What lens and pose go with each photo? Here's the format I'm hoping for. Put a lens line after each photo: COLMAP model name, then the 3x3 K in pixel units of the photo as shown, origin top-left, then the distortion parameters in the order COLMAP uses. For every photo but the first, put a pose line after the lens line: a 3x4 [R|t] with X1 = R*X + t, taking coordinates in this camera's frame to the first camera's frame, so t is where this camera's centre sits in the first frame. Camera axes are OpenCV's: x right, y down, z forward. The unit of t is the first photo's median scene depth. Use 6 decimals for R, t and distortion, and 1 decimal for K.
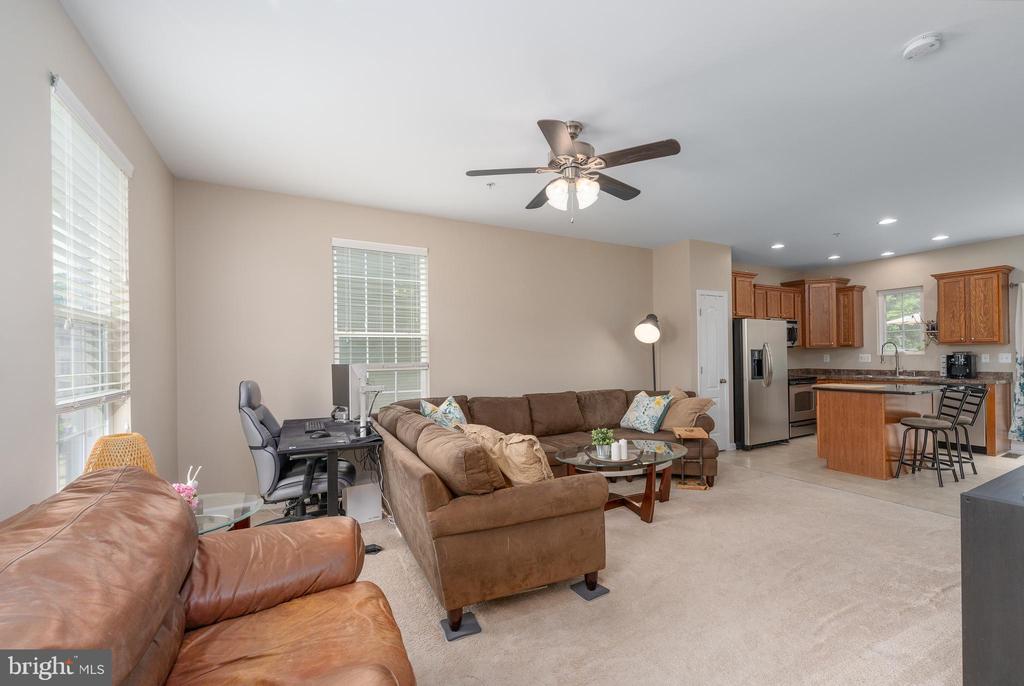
lens RADIAL K [[424.9, 0, 532.5], [0, 424.9, 354.0], [0, 0, 1]] dist [0.000279, 0.000084]
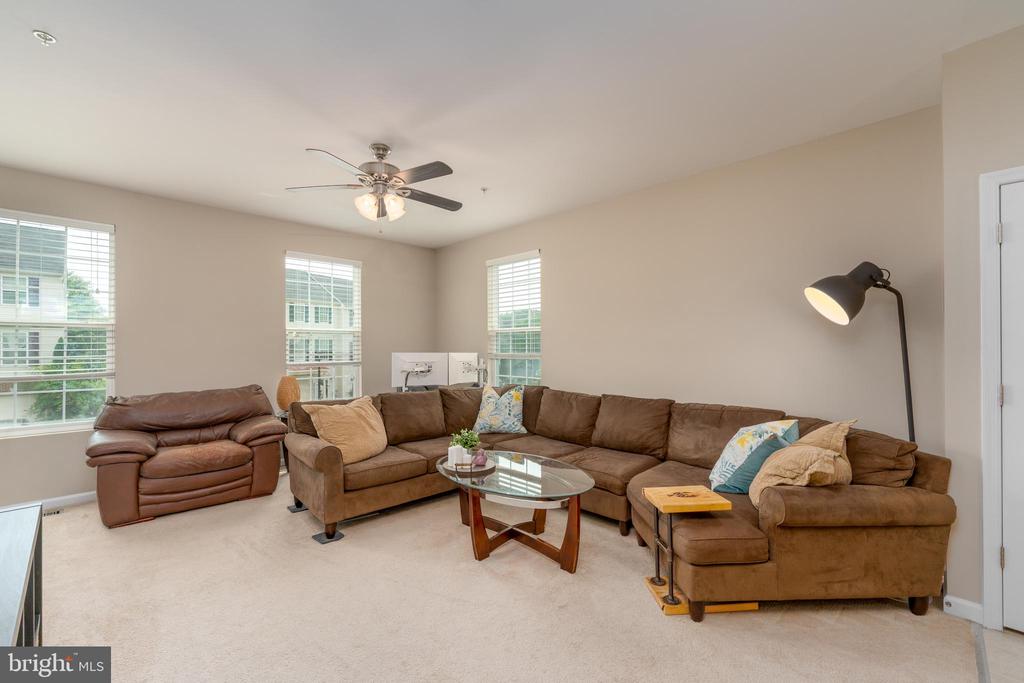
lens RADIAL K [[420.0, 0, 514.9], [0, 420.0, 344.5], [0, 0, 1]] dist [0.001128, 0.000141]
pose [[0.286050, 0.003591, -0.958208, 0.600318], [0.001054, 0.999991, 0.004062, -0.005526], [0.958214, -0.002172, 0.286044, 0.486590]]
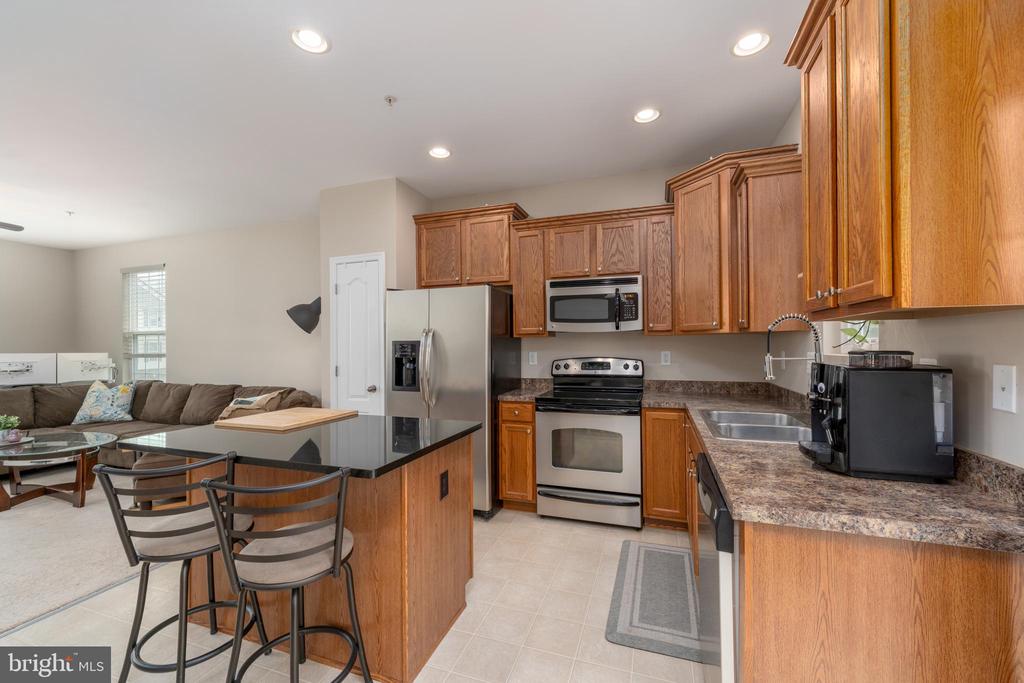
lens RADIAL K [[420.0, 0, 514.9], [0, 420.0, 344.5], [0, 0, 1]] dist [0.001128, 0.000141]
pose [[0.661648, 0.005701, -0.749793, 1.082246], [0.001760, 0.999957, 0.009156, -0.010917], [0.749812, -0.007378, 0.661609, 0.734634]]
